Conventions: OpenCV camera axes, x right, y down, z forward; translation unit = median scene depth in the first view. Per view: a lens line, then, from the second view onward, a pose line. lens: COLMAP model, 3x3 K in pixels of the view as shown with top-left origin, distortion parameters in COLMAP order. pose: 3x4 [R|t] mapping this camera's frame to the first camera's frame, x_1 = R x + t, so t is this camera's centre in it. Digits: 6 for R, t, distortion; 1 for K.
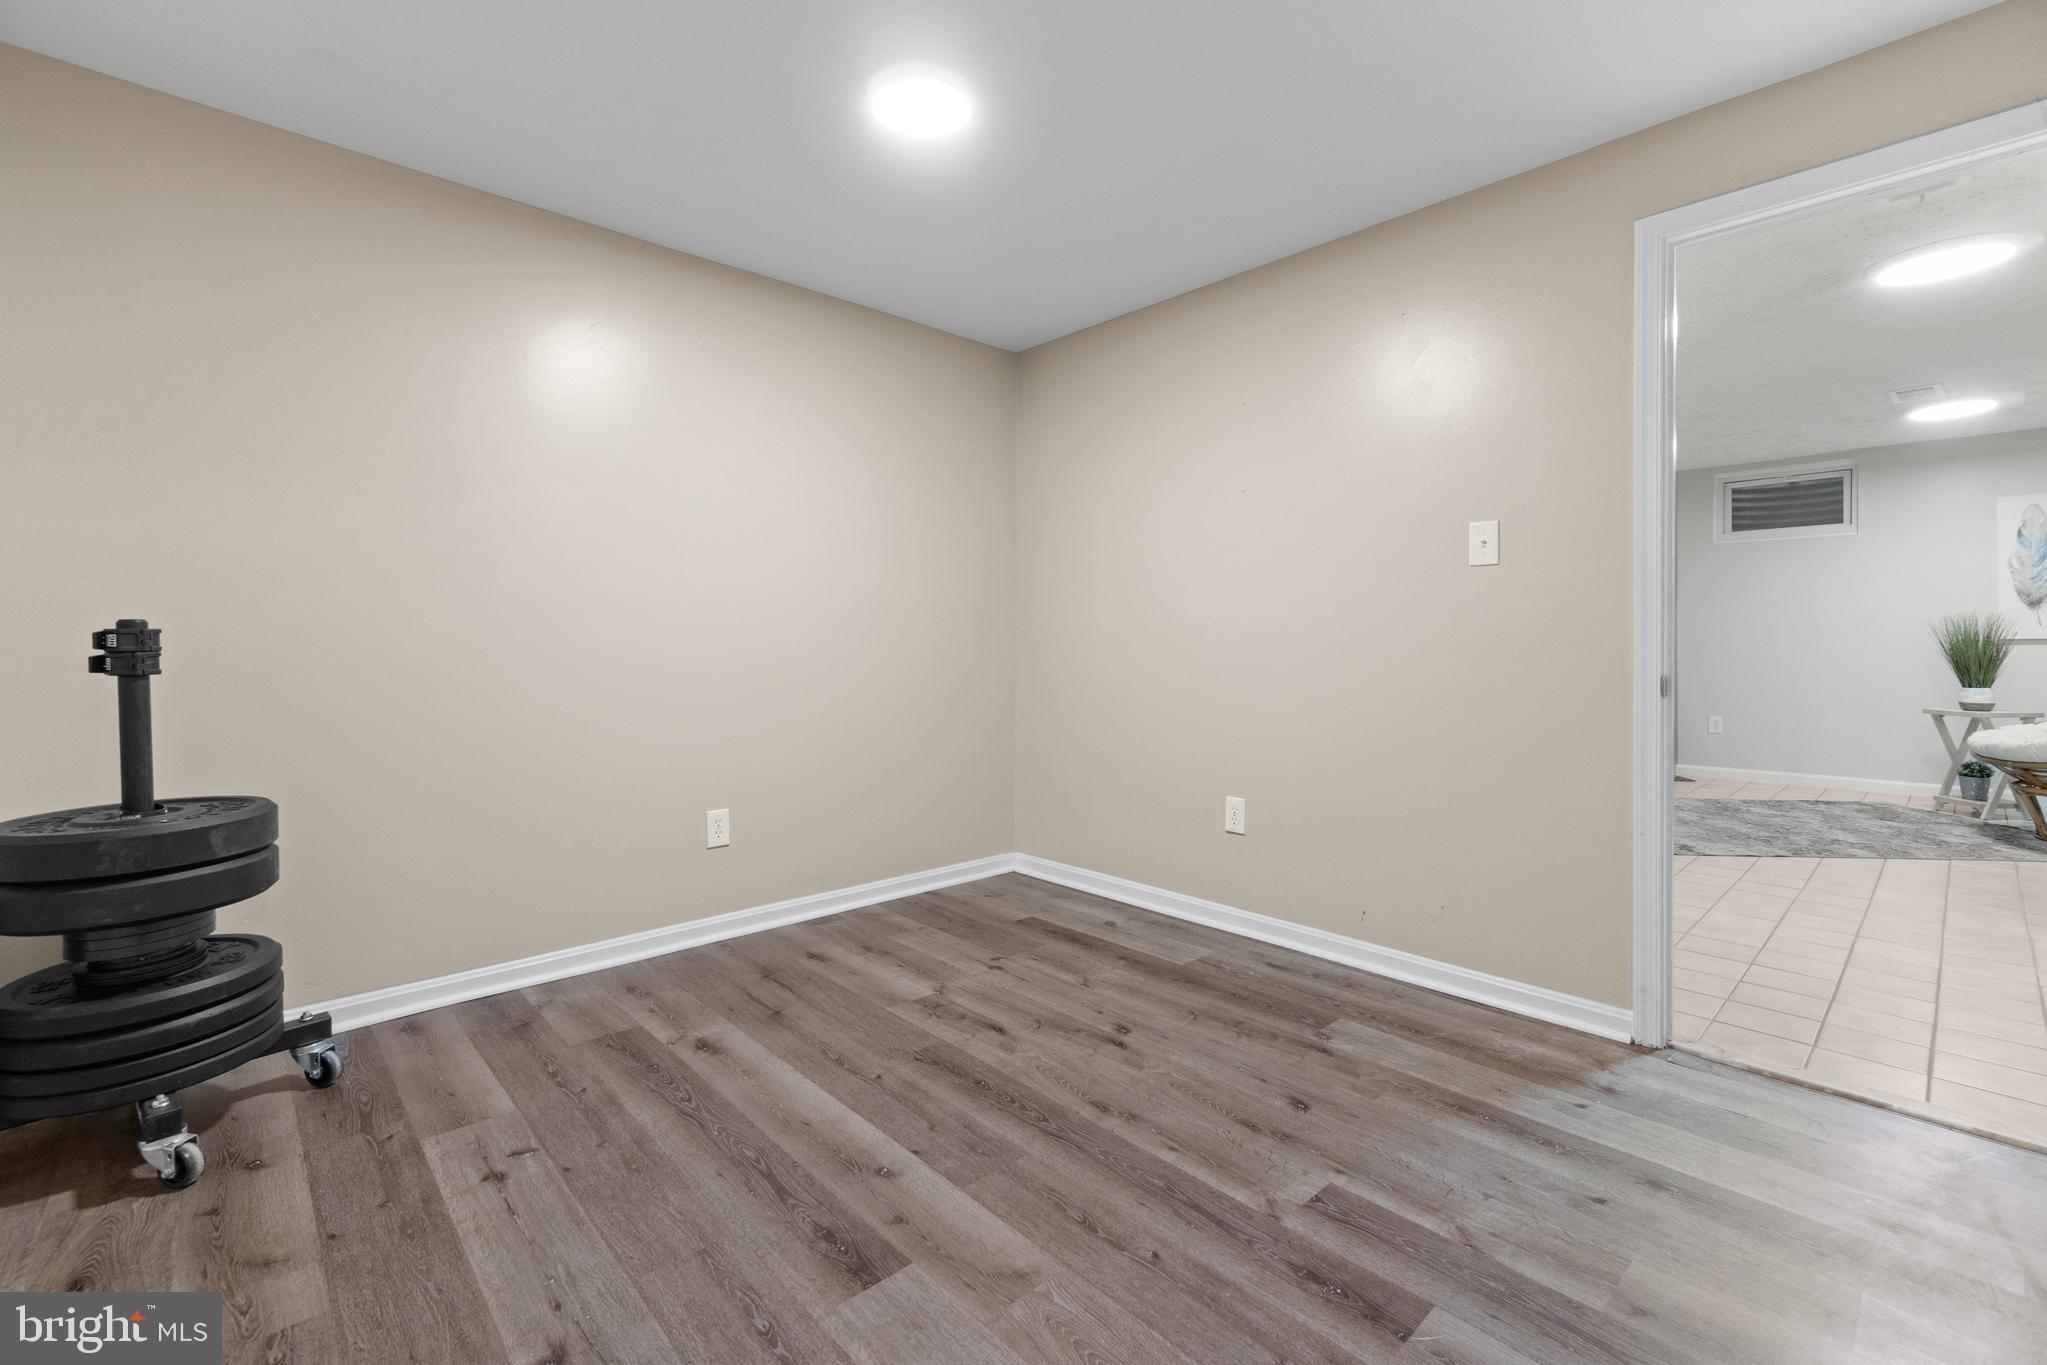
lens RADIAL K [[892.2, 0, 1030.9], [0, 892.2, 648.1], [0, 0, 1]] dist [0.003058, -0.001181]
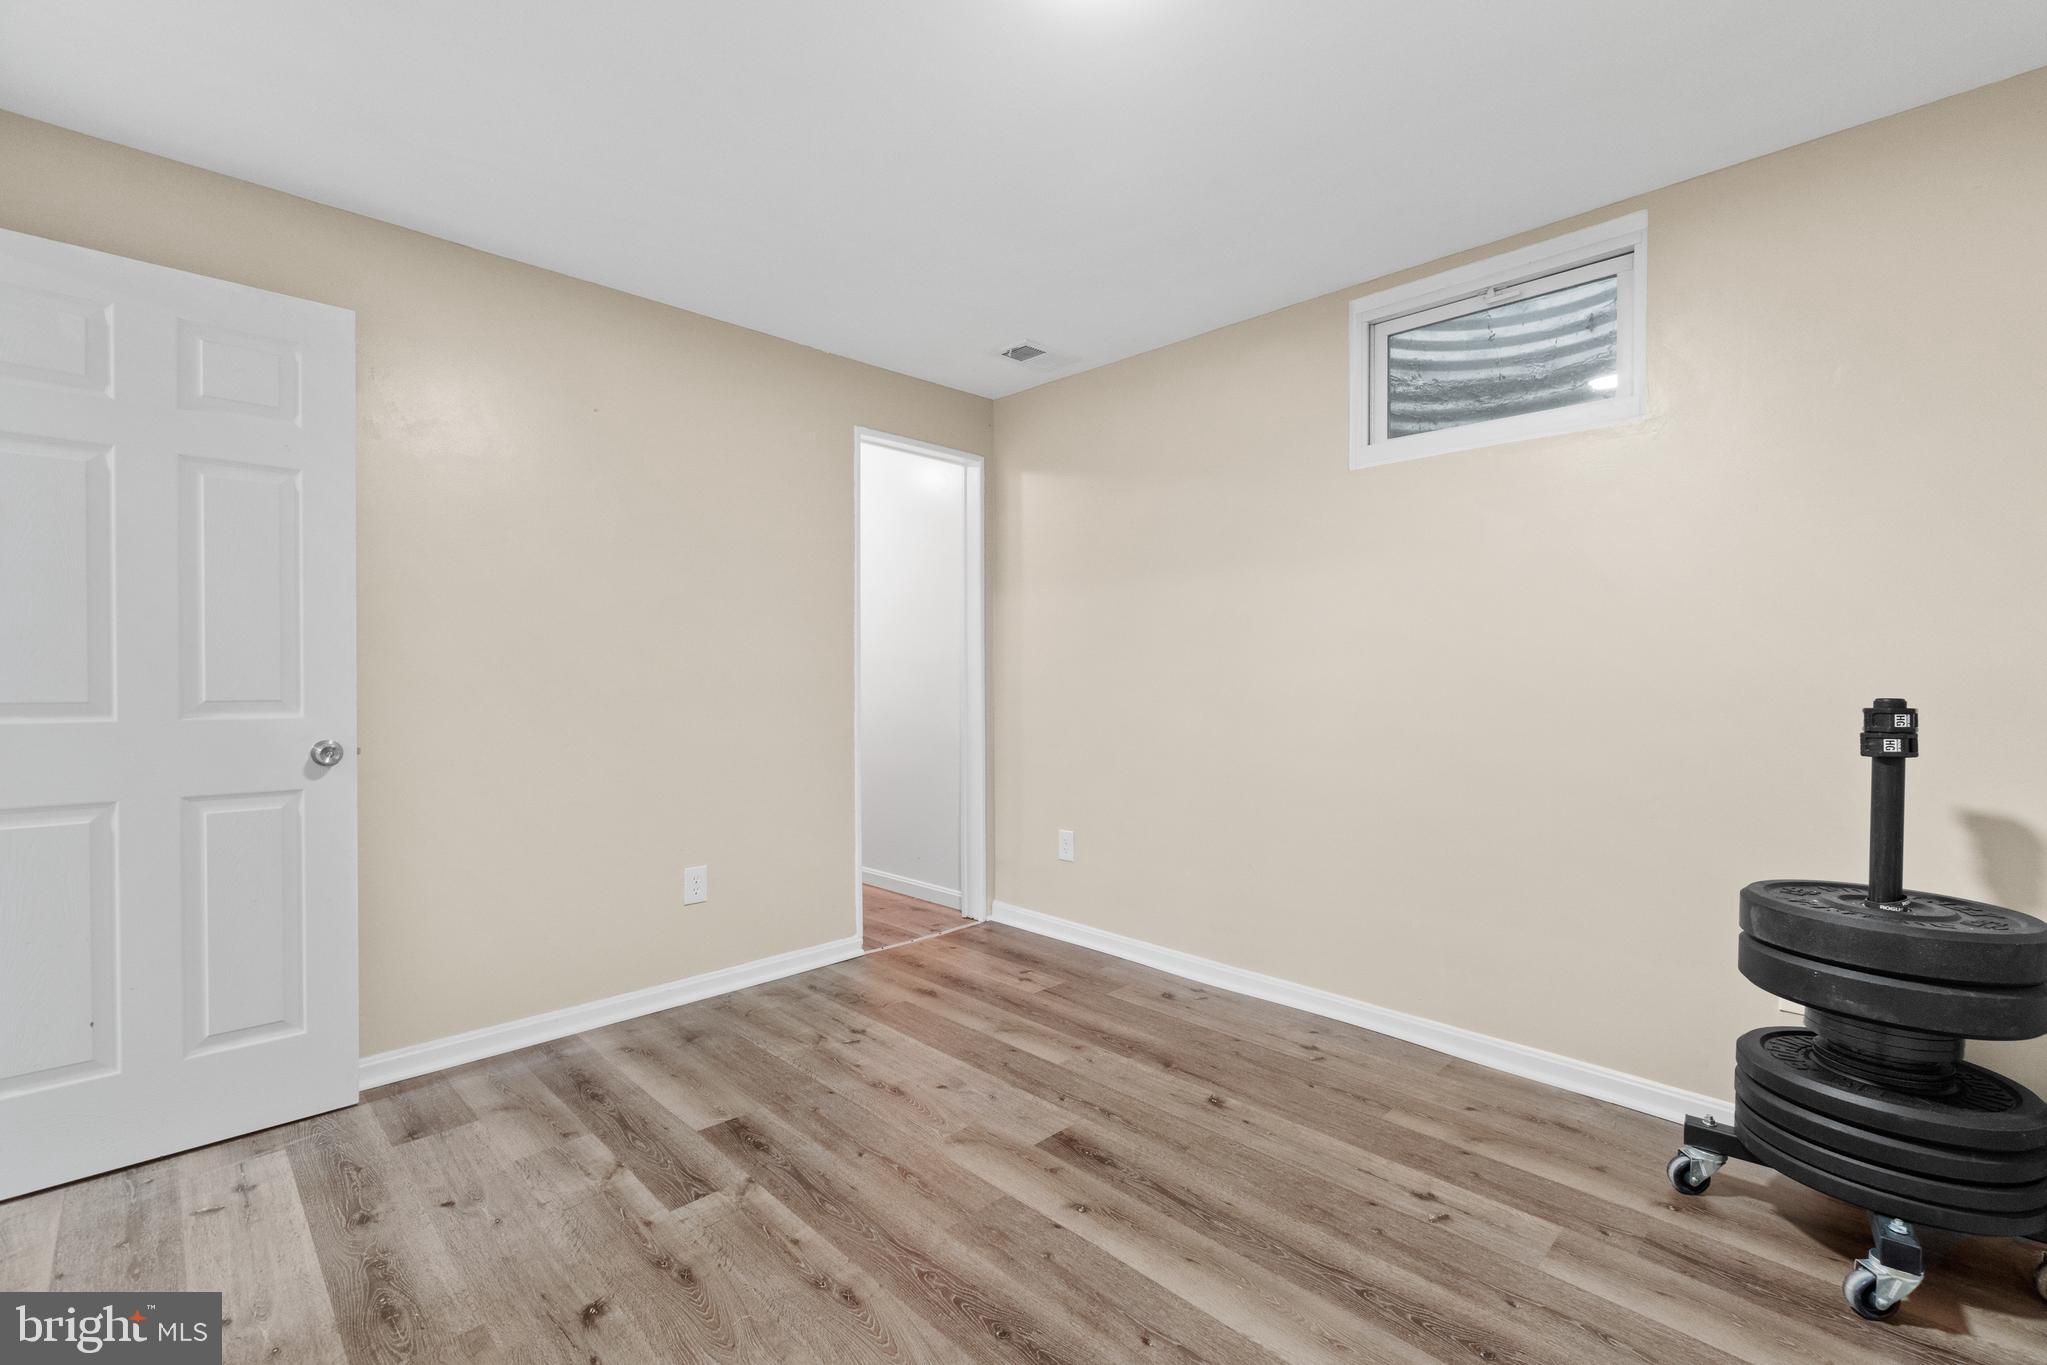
lens RADIAL K [[892.2, 0, 1027.9], [0, 892.2, 680.9], [0, 0, 1]] dist [0.003058, -0.001181]
pose [[-0.999531, -0.002767, -0.030504, -0.065301], [-0.003213, 0.999888, 0.014611, -0.066246], [0.030460, 0.014702, -0.999428, 2.061766]]
